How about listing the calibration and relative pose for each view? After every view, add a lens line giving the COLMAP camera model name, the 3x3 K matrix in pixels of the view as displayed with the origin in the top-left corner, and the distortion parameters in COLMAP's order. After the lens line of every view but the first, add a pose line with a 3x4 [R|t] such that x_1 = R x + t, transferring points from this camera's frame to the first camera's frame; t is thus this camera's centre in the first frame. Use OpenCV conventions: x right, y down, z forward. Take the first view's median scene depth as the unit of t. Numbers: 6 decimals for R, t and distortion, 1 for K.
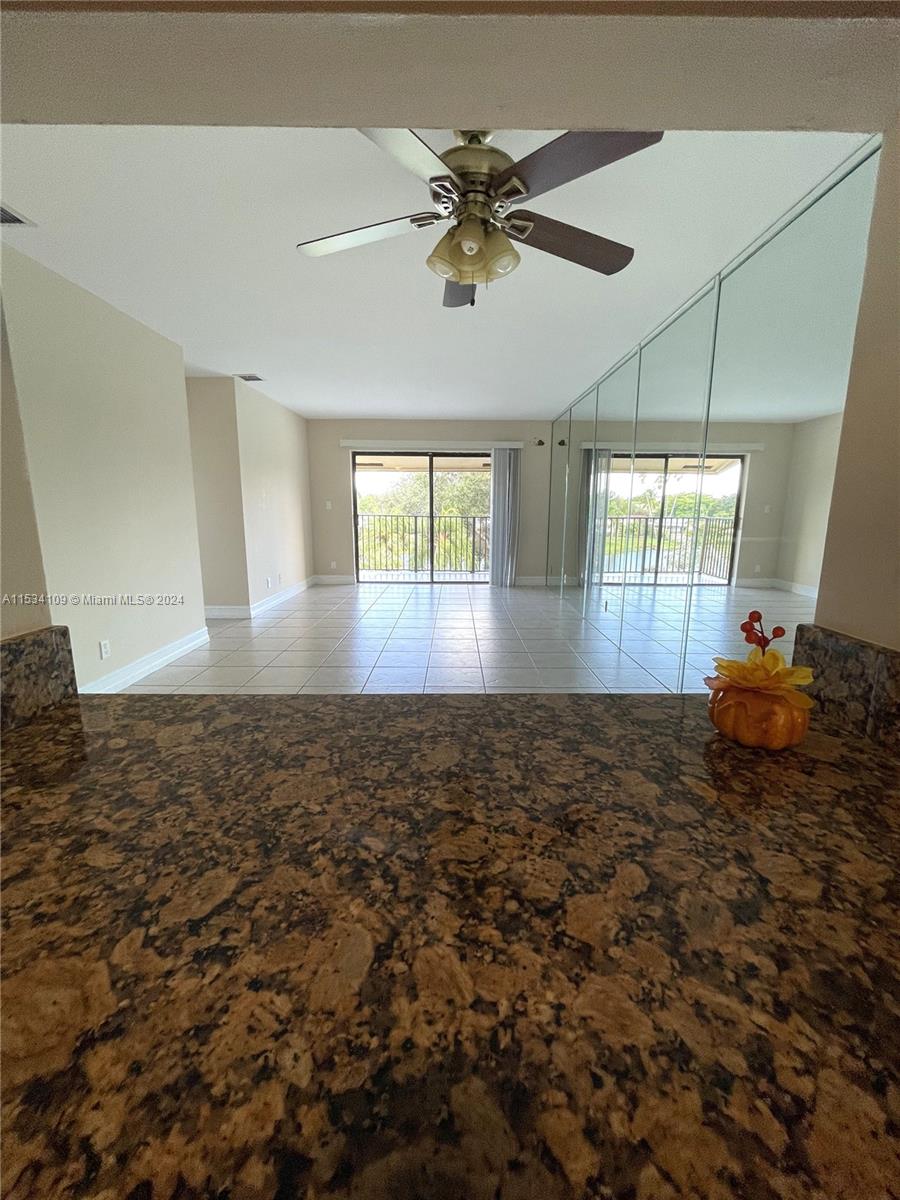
lens RADIAL K [[484.5, 0, 455.3], [0, 484.5, 598.9], [0, 0, 1]] dist [-0.007893, 0.001951]
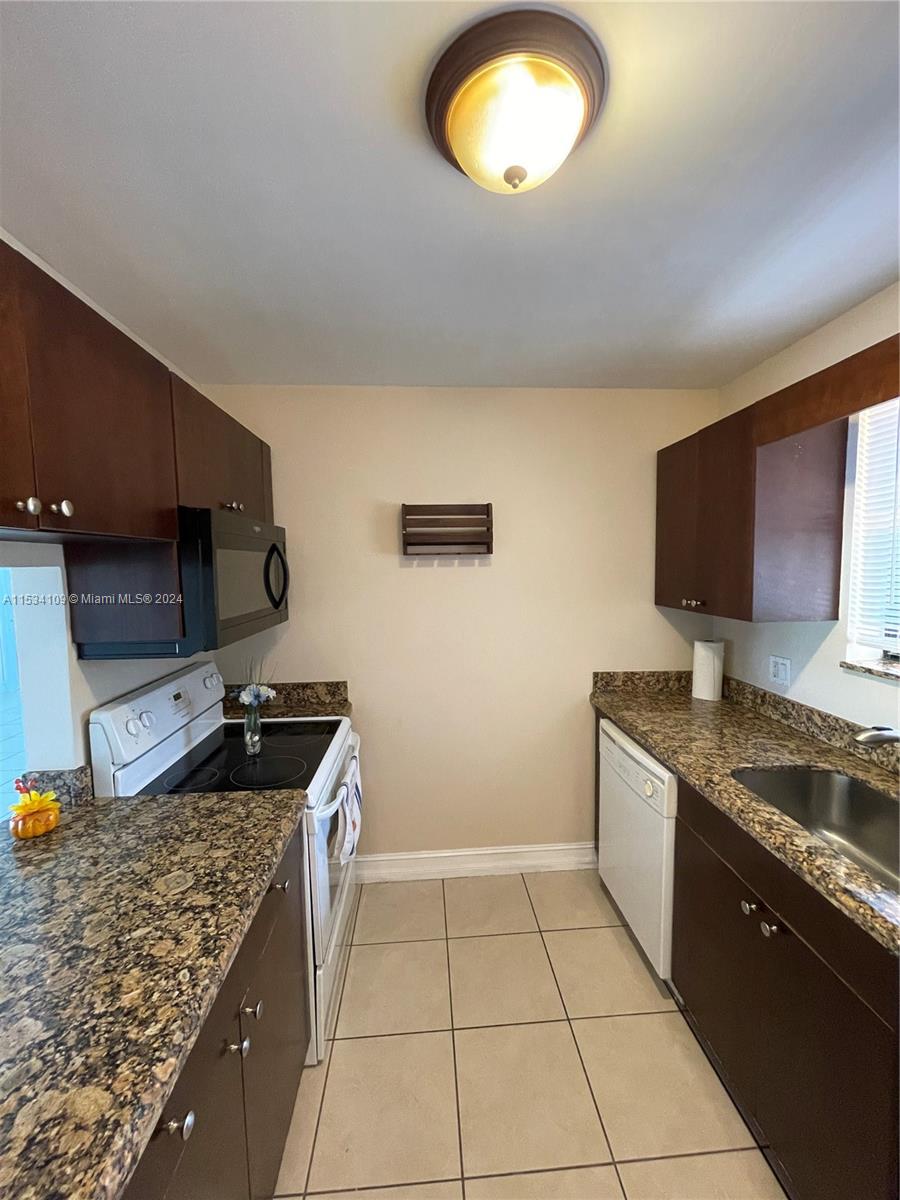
lens RADIAL K [[484.5, 0, 453.8], [0, 484.5, 595.2], [0, 0, 1]] dist [-0.007893, 0.001951]
pose [[-0.065604, -0.073971, 0.995100, -1.949360], [0.201699, 0.975680, 0.085825, -0.693025], [-0.977248, 0.206341, -0.049088, -1.198140]]
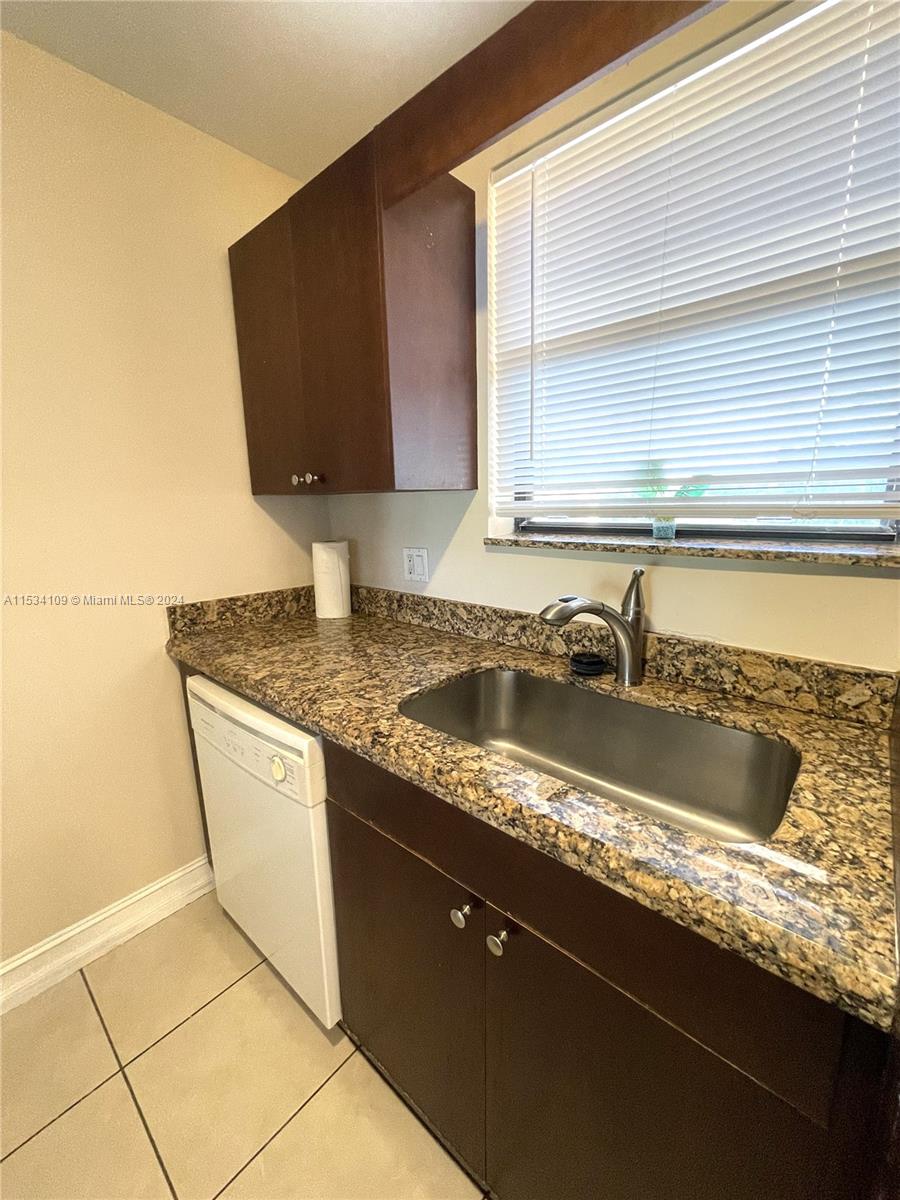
lens RADIAL K [[484.5, 0, 457.2], [0, 484.5, 598.9], [0, 0, 1]] dist [-0.007893, 0.001951]
pose [[-0.755717, -0.125222, 0.642815, -0.451499], [0.138041, 0.929039, 0.343266, -0.025854], [-0.640184, 0.348147, -0.684805, -1.801846]]
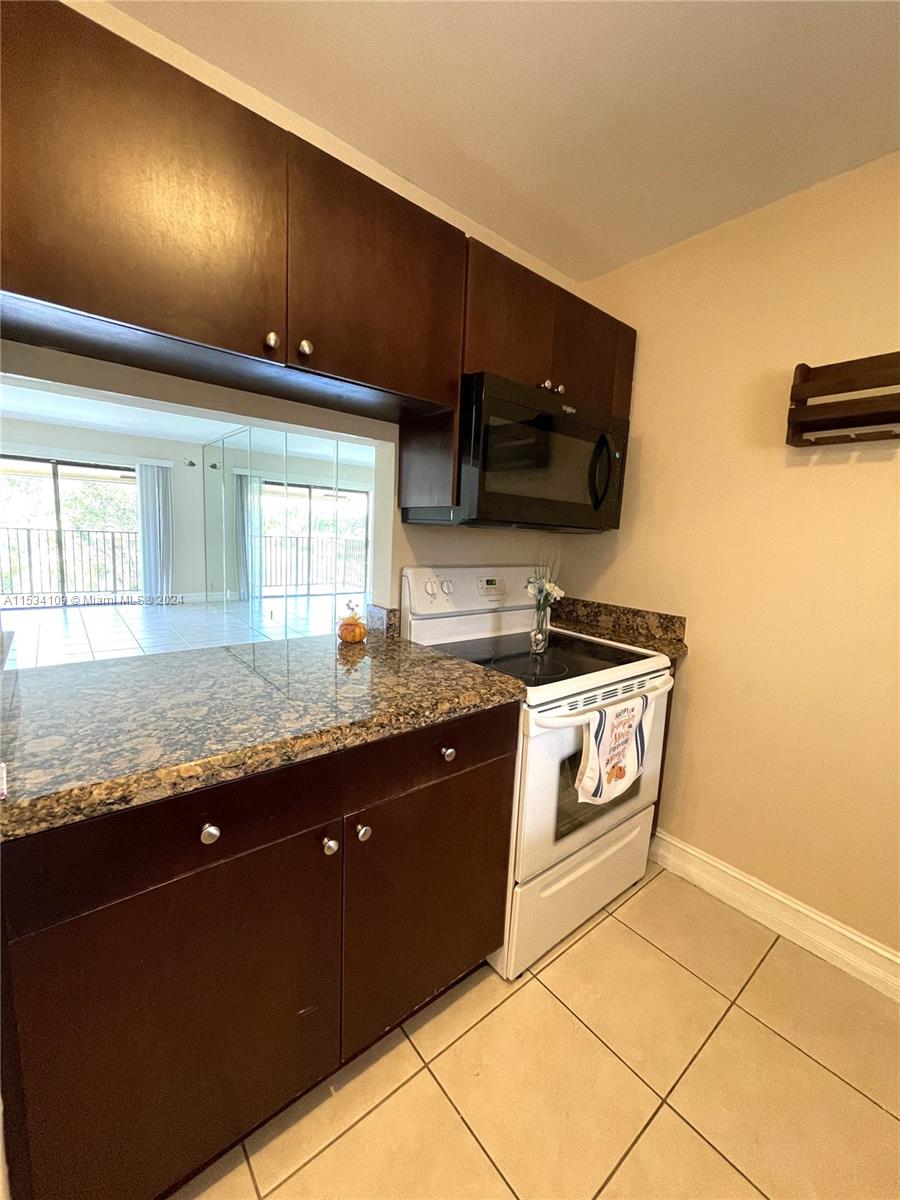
lens RADIAL K [[484.5, 0, 454.1], [0, 484.5, 596.6], [0, 0, 1]] dist [-0.007893, 0.001951]
pose [[0.771585, -0.055587, 0.633693, -0.920458], [0.075115, 0.997167, -0.003990, 0.083993], [-0.631676, 0.050678, 0.773574, -2.047927]]
